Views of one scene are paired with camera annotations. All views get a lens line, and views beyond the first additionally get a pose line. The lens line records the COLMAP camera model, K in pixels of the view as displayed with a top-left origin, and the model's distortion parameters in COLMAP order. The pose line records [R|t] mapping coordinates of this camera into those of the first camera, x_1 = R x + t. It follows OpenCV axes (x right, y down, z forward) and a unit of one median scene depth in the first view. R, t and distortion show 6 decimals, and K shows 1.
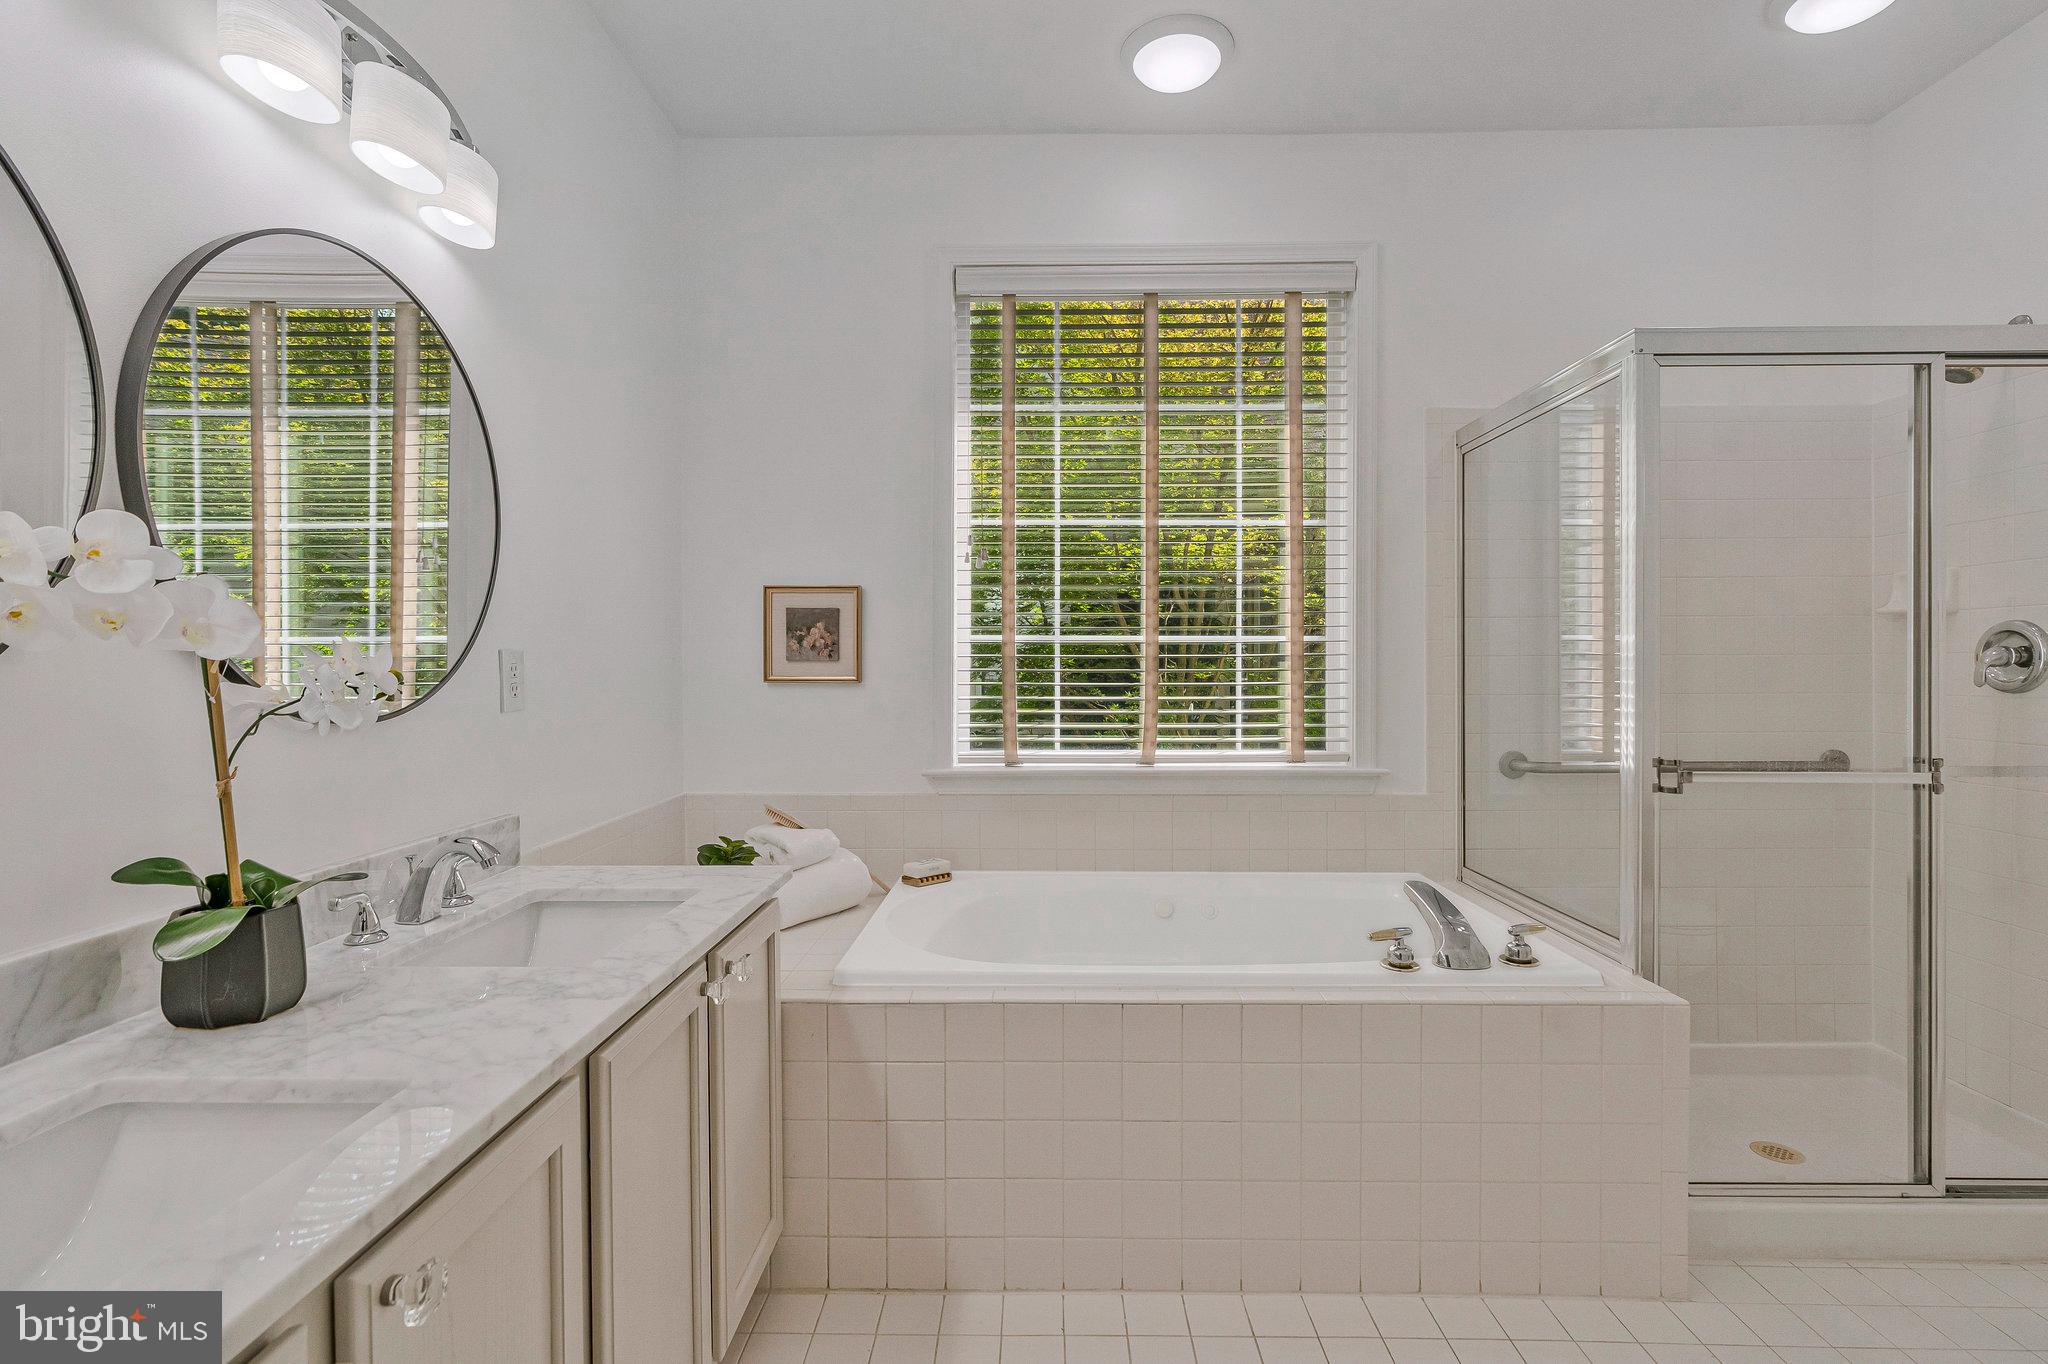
lens RADIAL K [[948.5, 0, 1025.6], [0, 948.5, 672.8], [0, 0, 1]] dist [-0.002555, -0.000166]
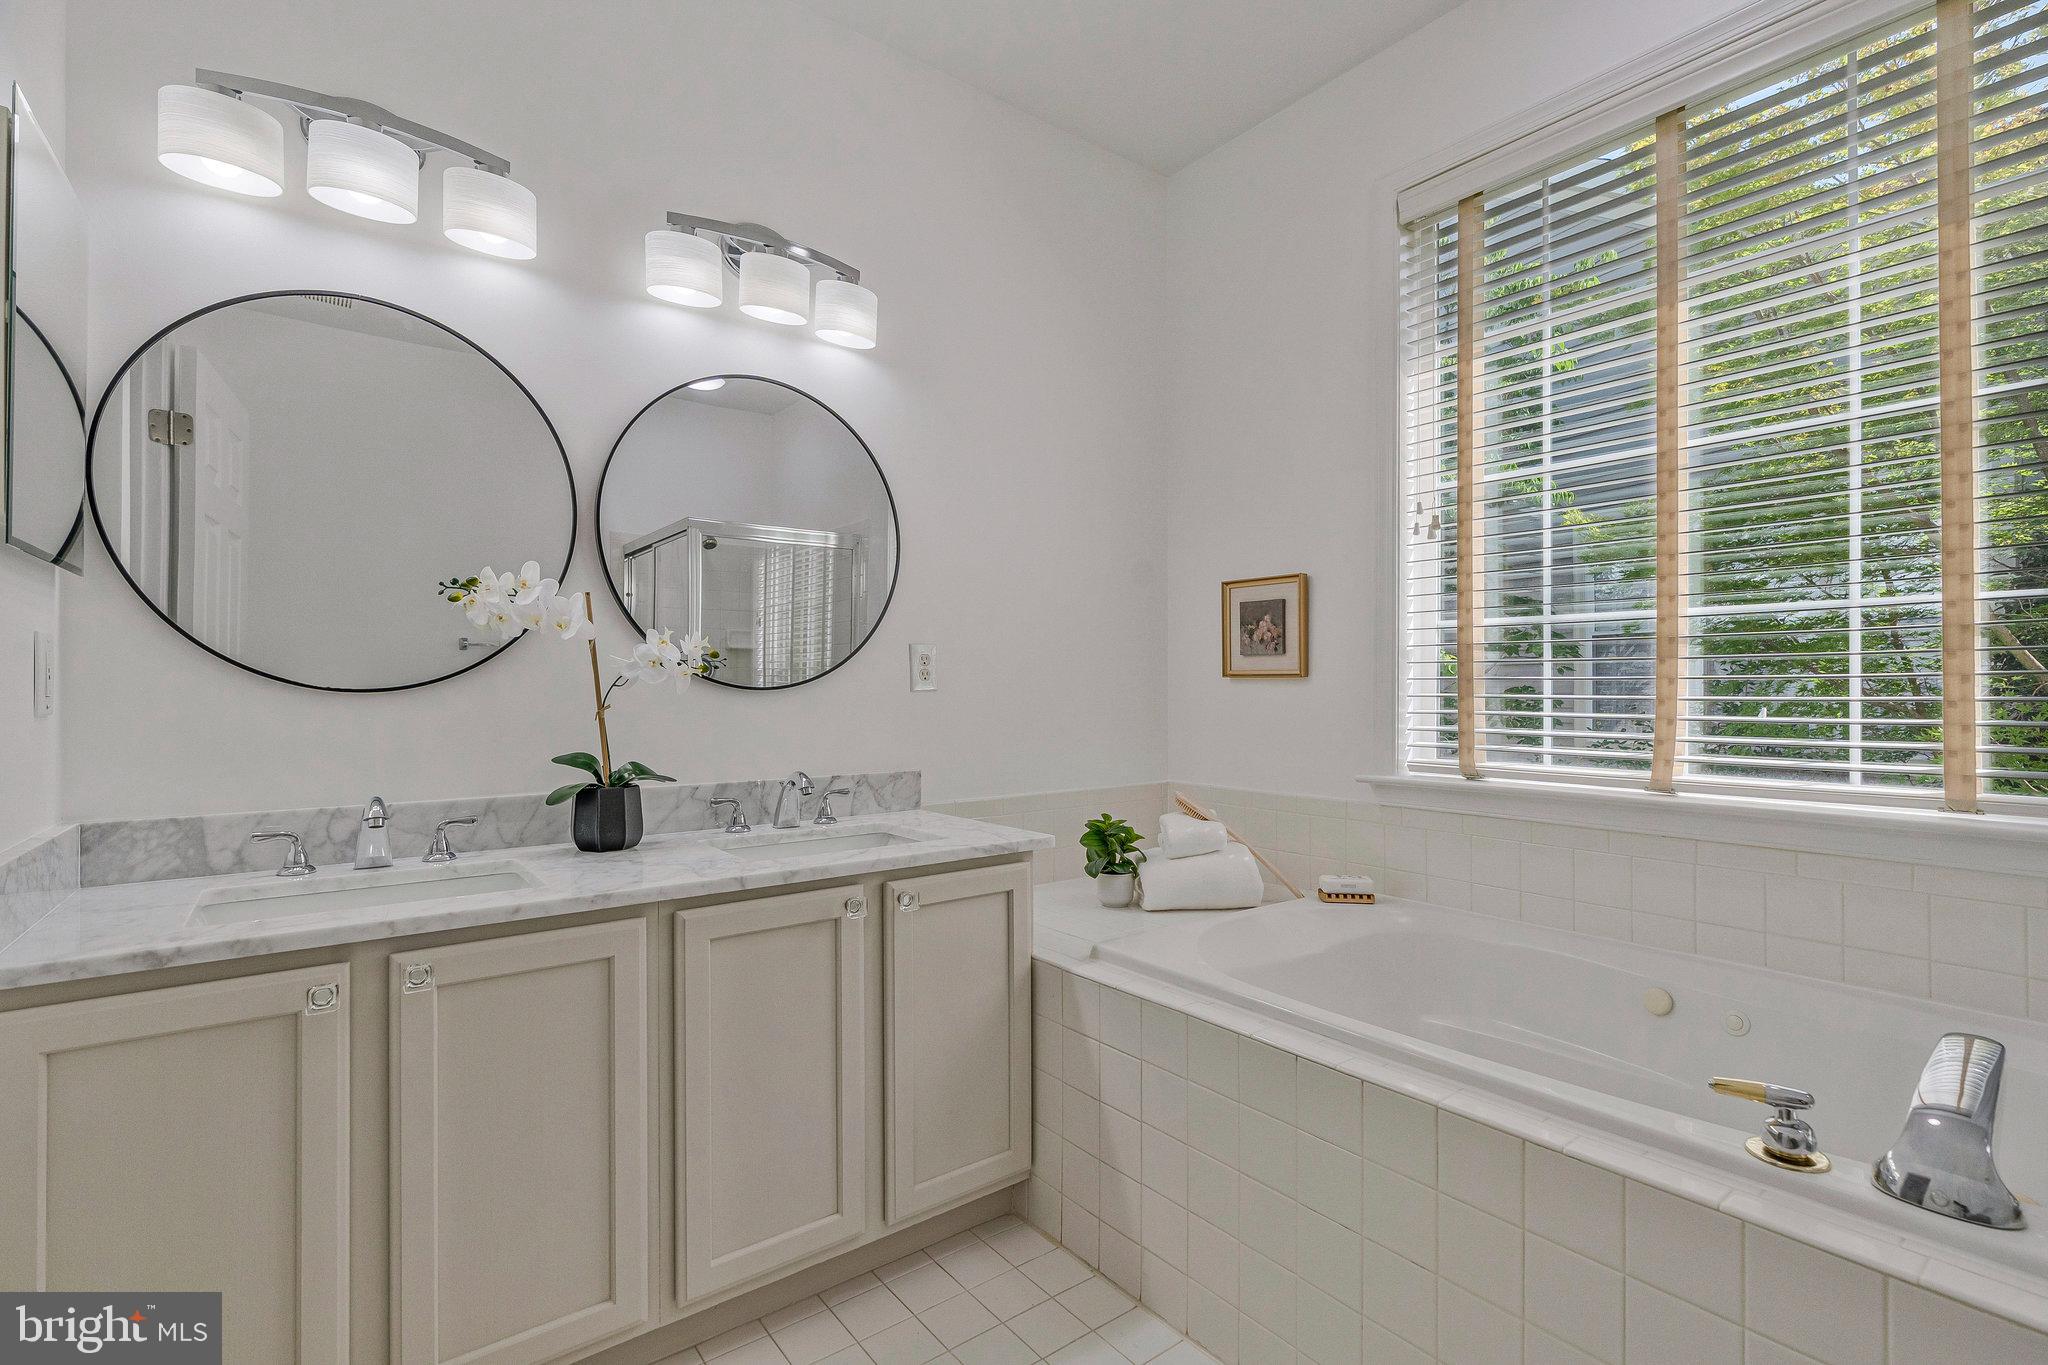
lens RADIAL K [[943.4, 0, 1024.0], [0, 943.4, 682.5], [0, 0, 1]] dist [0.003346, 0.000016]
pose [[0.619713, -0.001548, -0.784827, 0.385200], [-0.005545, 0.999964, -0.006351, 0.023401], [0.784809, 0.008287, 0.619682, 0.206018]]
